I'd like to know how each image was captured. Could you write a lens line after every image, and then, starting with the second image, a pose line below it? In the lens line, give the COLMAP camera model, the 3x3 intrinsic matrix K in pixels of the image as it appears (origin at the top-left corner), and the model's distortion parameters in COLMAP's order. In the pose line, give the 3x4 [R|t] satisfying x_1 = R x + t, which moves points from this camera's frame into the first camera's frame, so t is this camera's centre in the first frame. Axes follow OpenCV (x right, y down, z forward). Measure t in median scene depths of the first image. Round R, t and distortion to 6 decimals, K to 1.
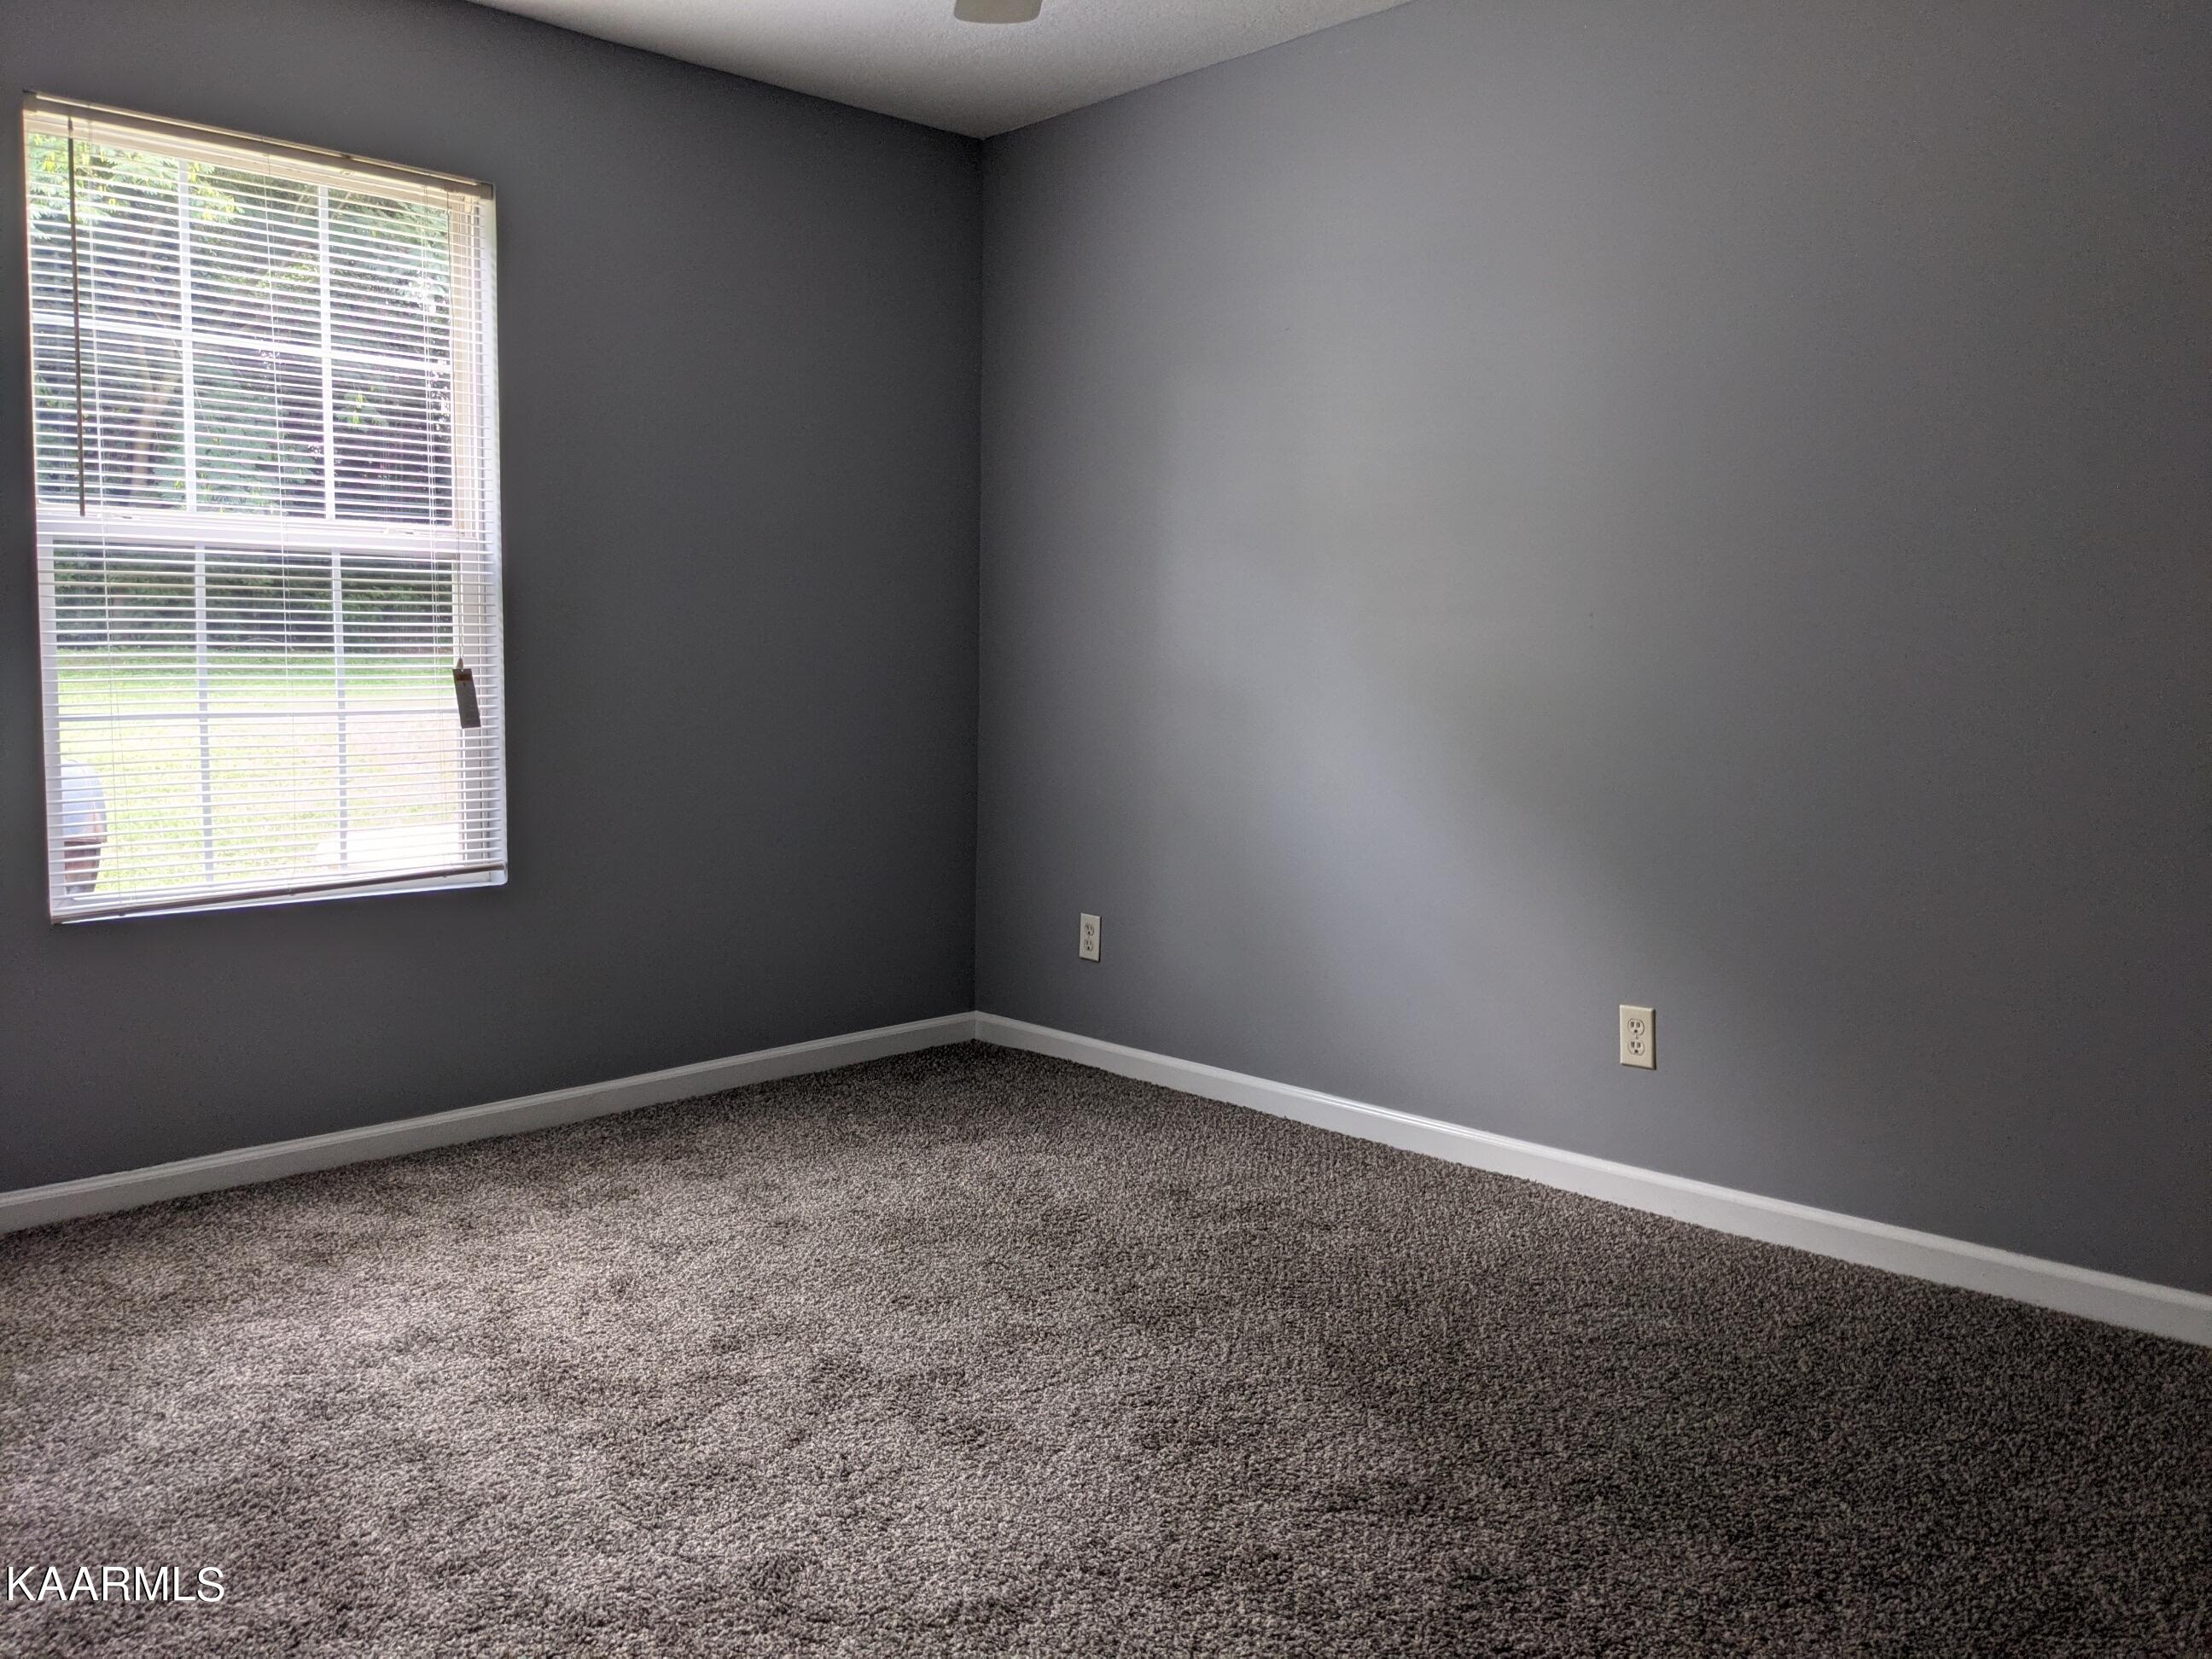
lens RADIAL K [[1786.9, 0, 1103.0], [0, 1786.9, 851.3], [0, 0, 1]] dist [0.007217, -0.006085]
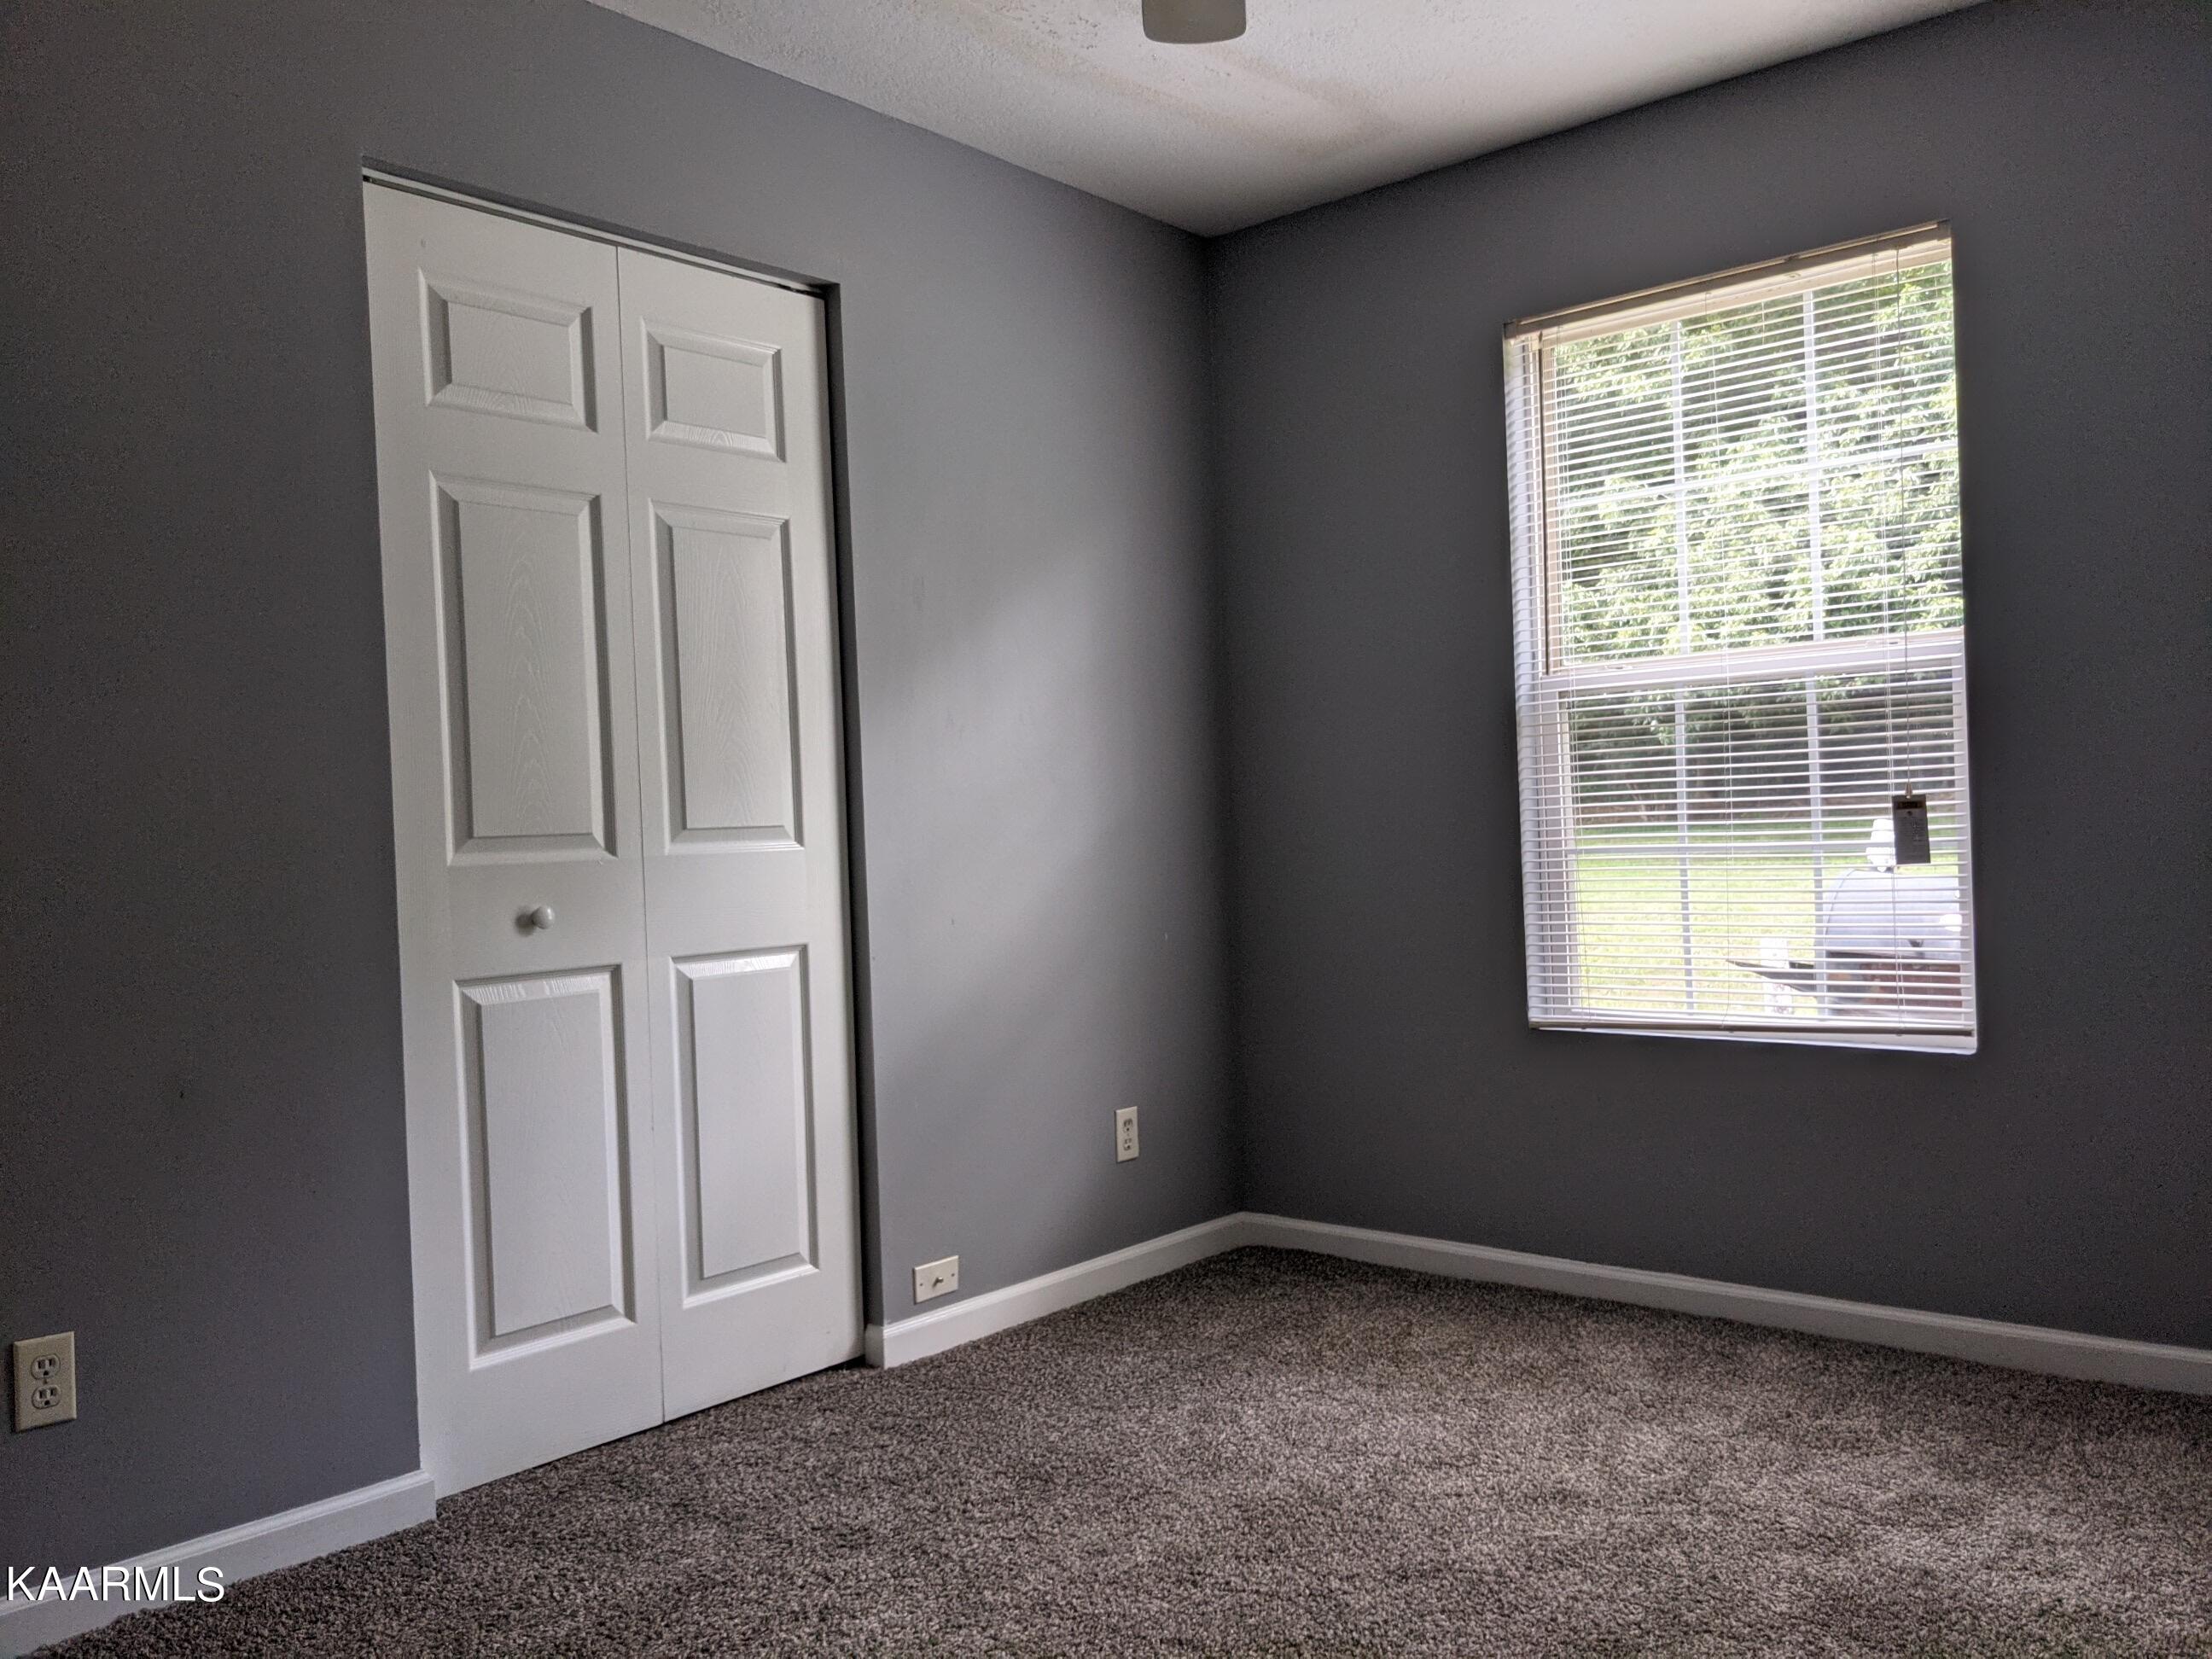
lens RADIAL K [[1842.0, 0, 1108.8], [0, 1842.0, 876.5], [0, 0, 1]] dist [0.055493, -0.082922]
pose [[0.057996, 0.028174, -0.997919, 0.546087], [-0.068053, 0.997388, 0.024204, -0.062950], [0.995995, 0.066508, 0.059762, 0.608401]]
